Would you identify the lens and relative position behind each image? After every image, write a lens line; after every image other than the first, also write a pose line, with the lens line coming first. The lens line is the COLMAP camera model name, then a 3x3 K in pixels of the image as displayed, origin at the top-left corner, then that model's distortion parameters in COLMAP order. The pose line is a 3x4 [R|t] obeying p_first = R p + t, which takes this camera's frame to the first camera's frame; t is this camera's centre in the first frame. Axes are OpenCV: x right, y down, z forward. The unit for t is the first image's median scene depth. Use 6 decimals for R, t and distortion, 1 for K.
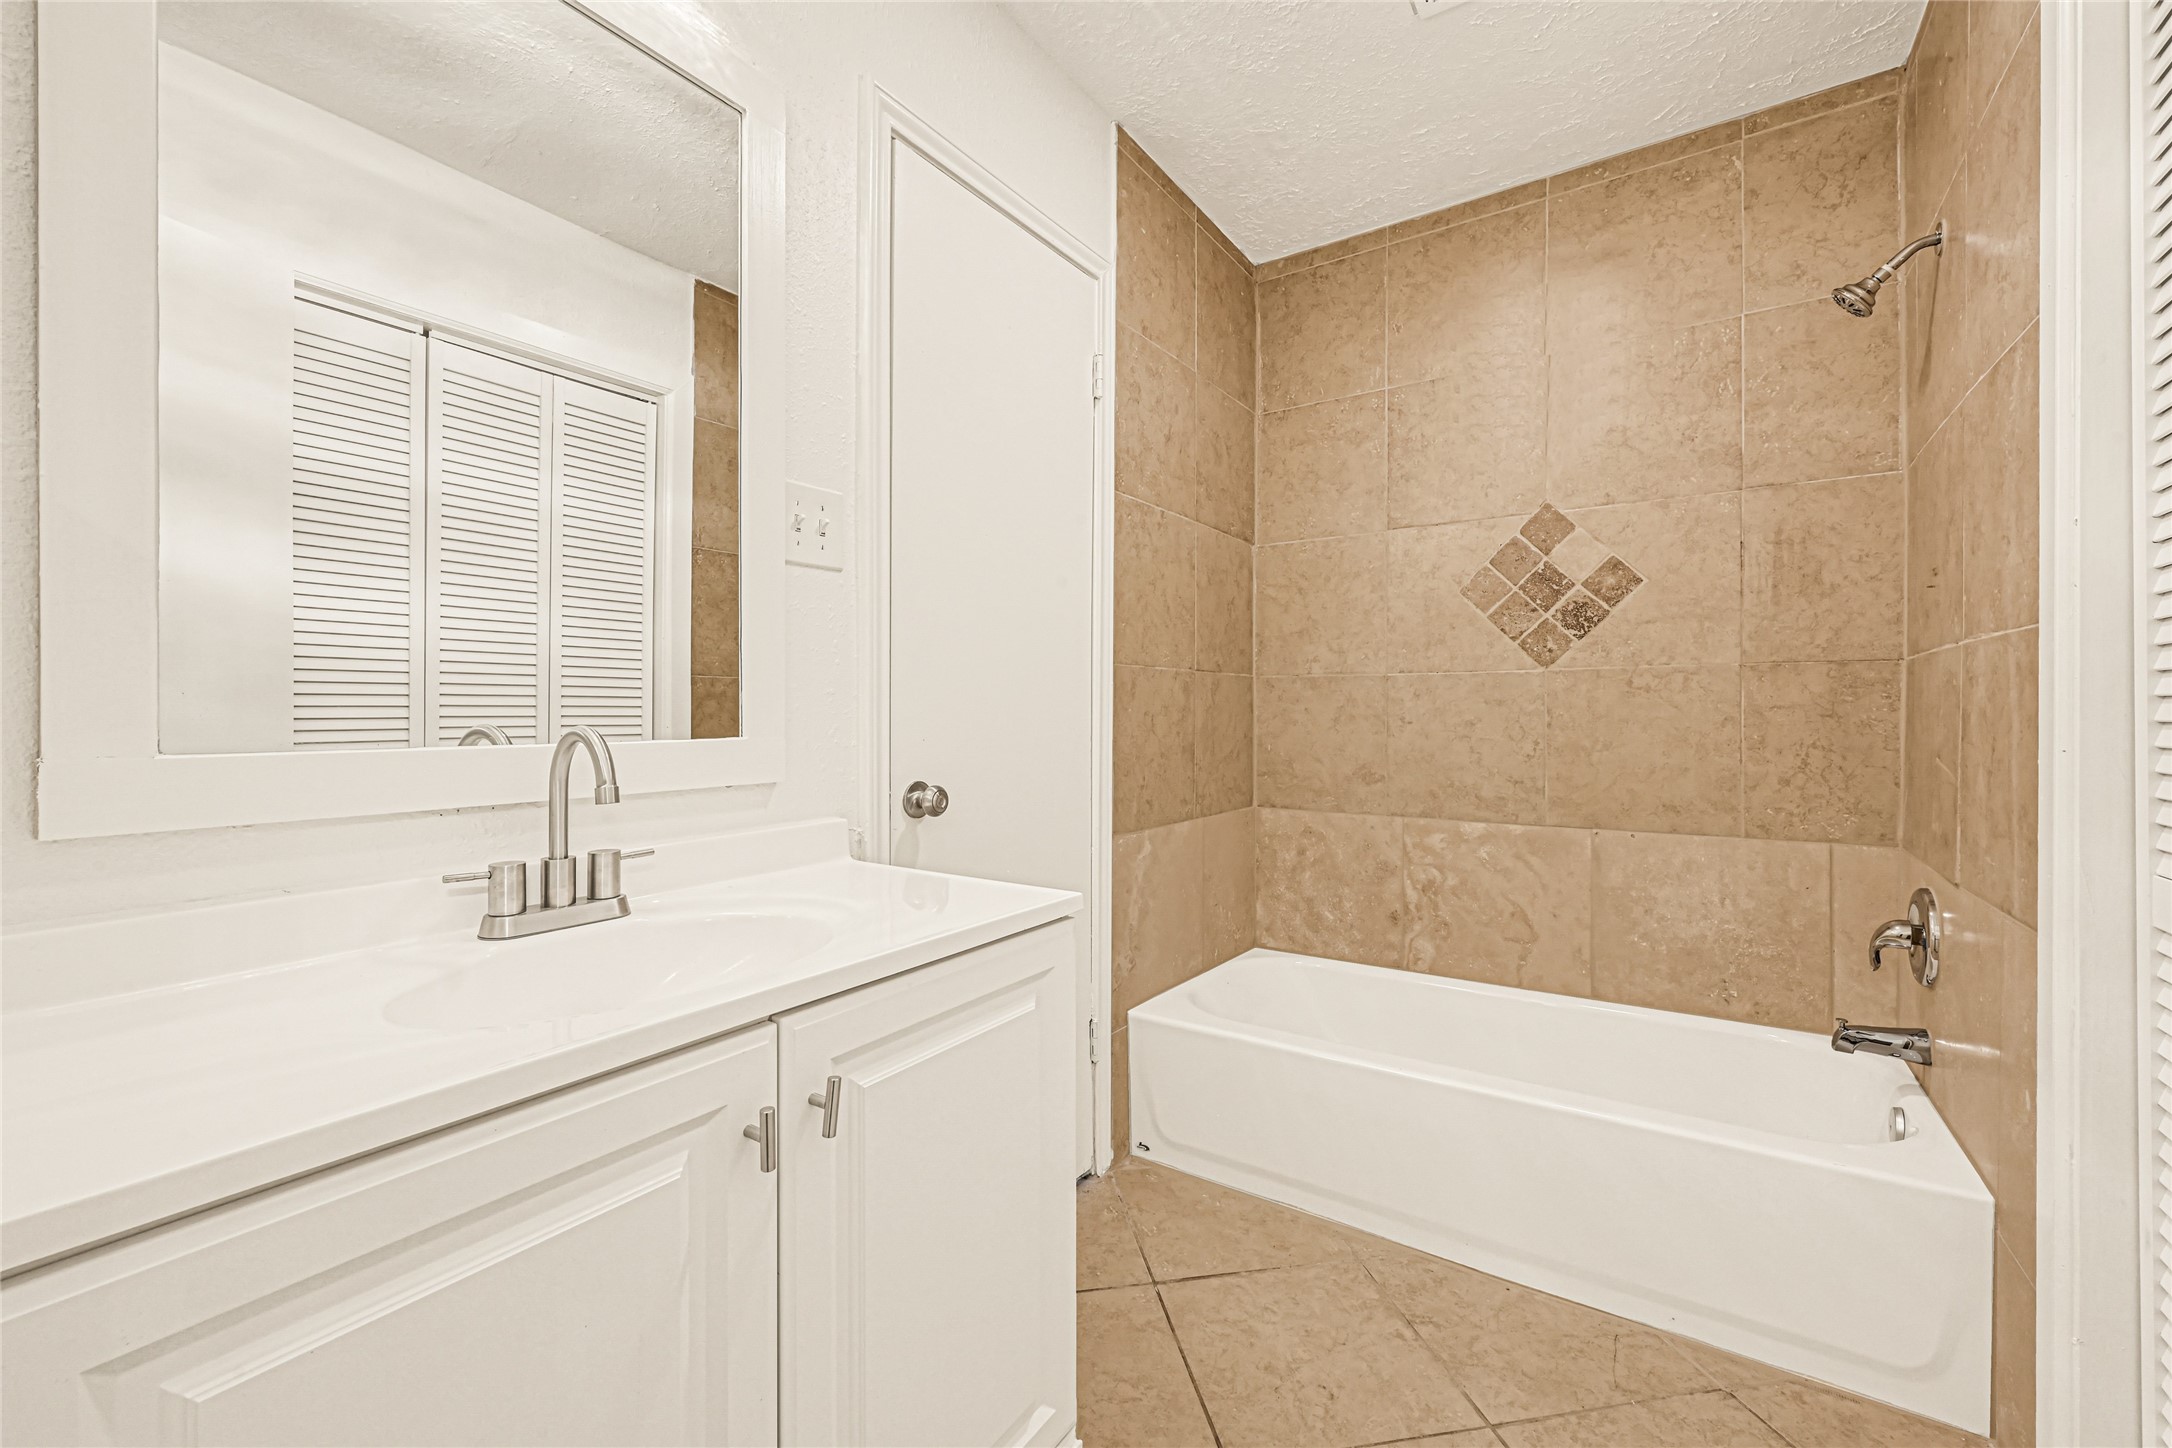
lens RADIAL K [[883.9, 0, 1084.6], [0, 883.9, 709.6], [0, 0, 1]] dist [0.000094, 0.000118]
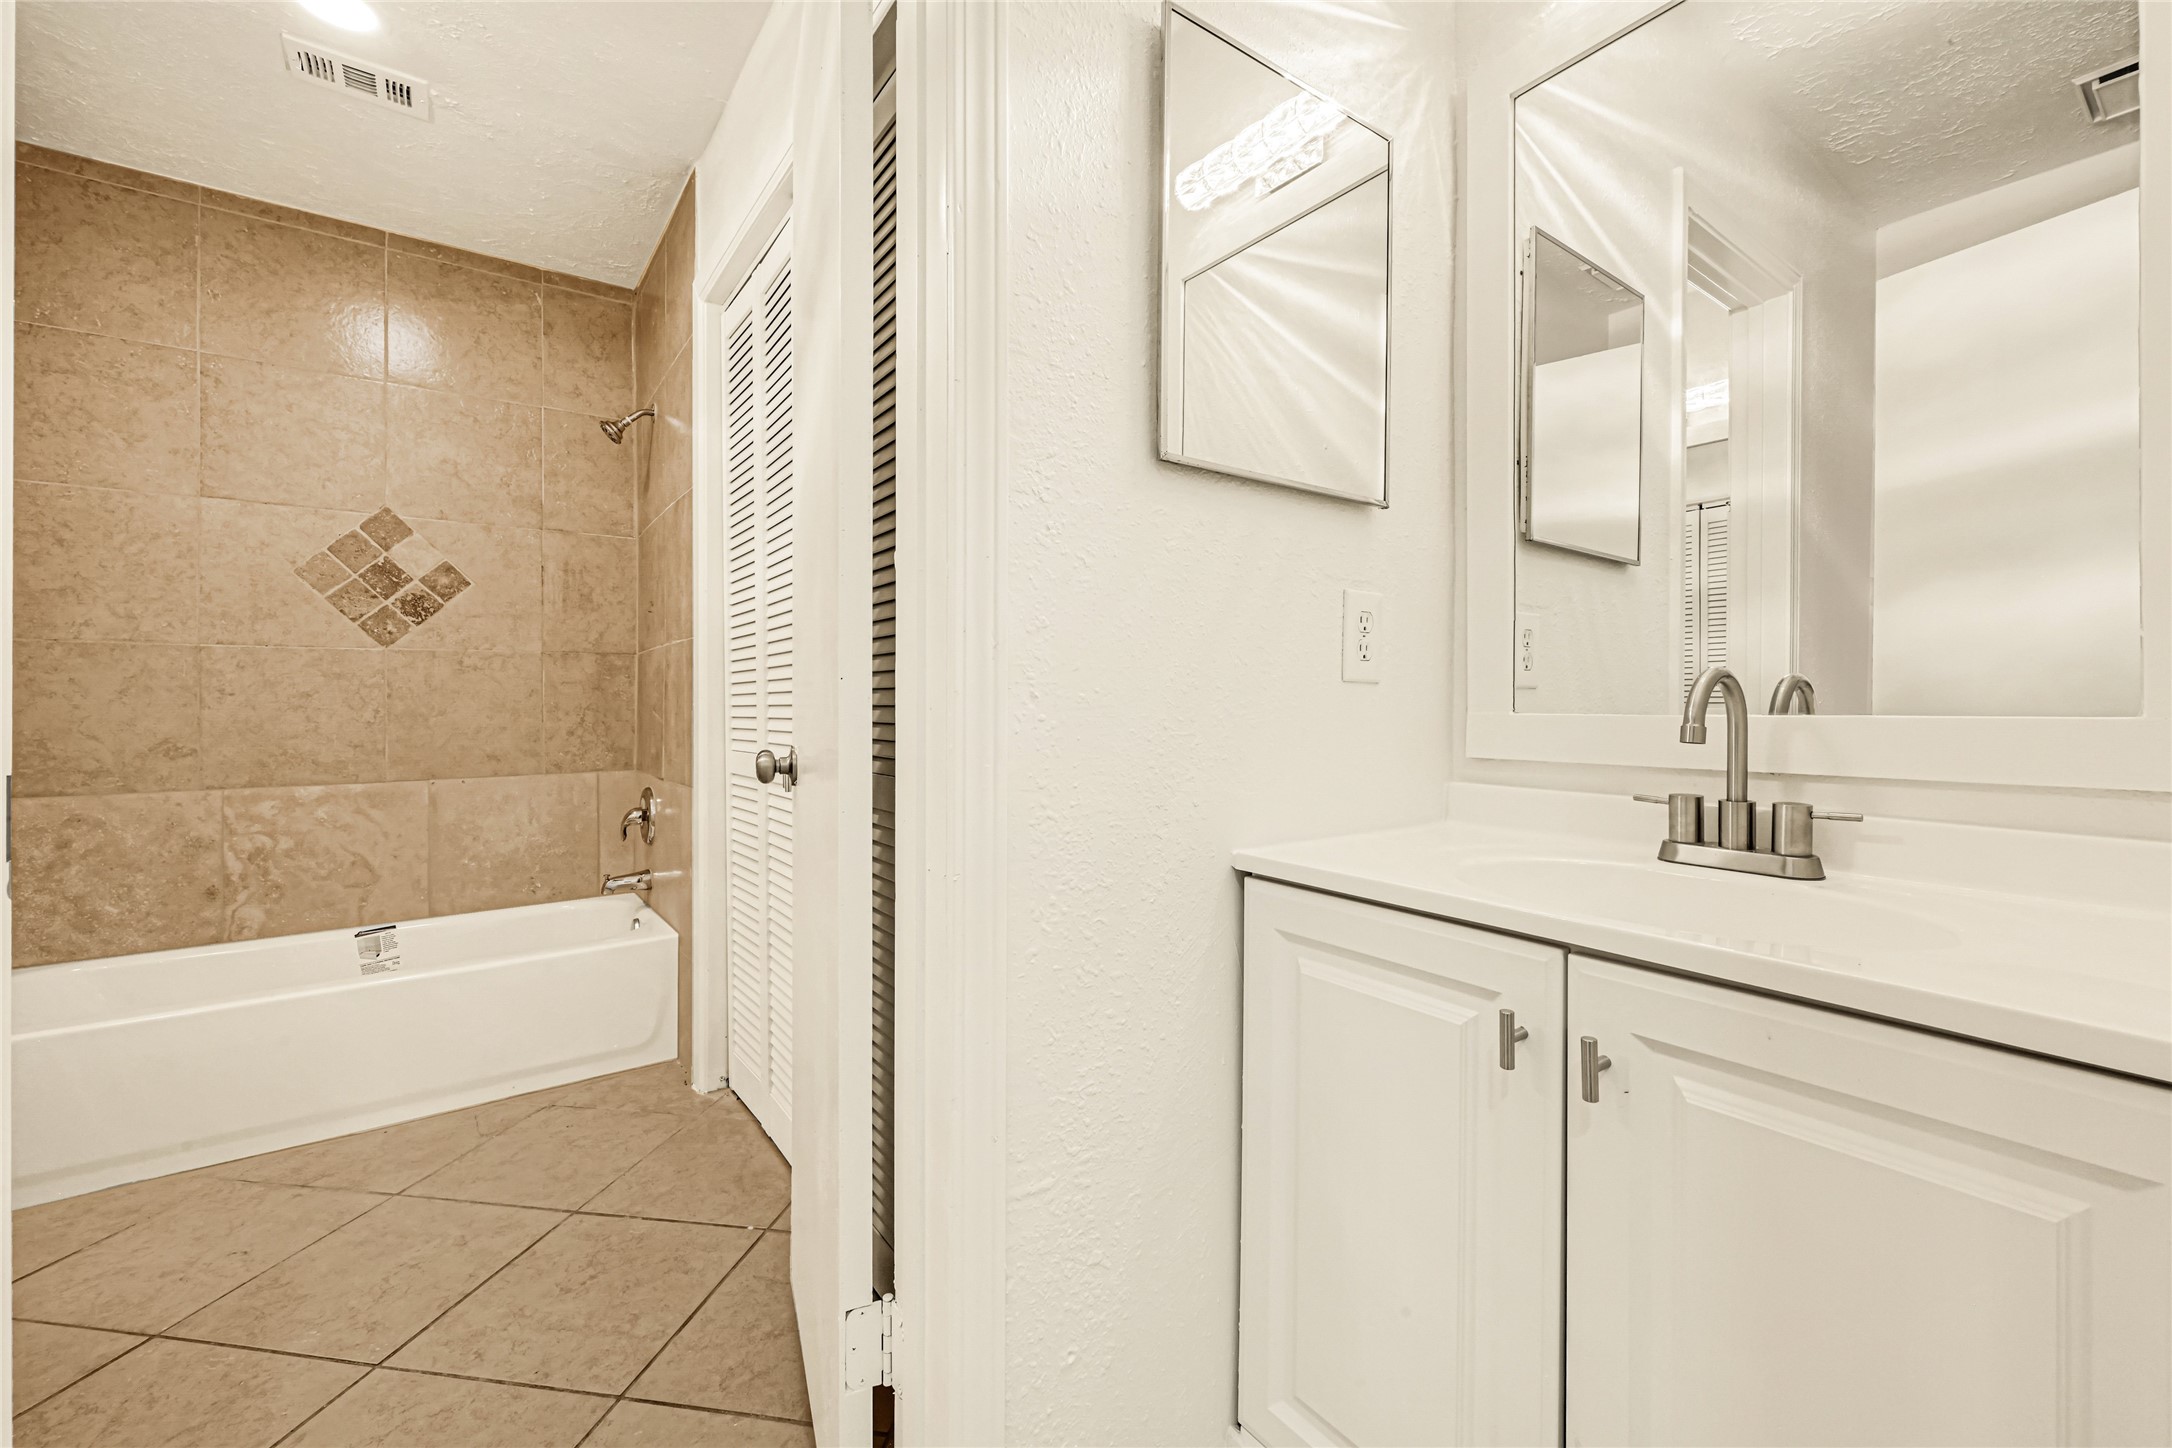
lens RADIAL K [[883.9, 0, 1086.2], [0, 883.9, 707.7], [0, 0, 1]] dist [0.000094, 0.000118]
pose [[0.338849, -0.006621, 0.940817, -0.282974], [0.001014, 0.999977, 0.006672, 0.027739], [-0.940840, -0.001307, 0.338848, -0.288574]]
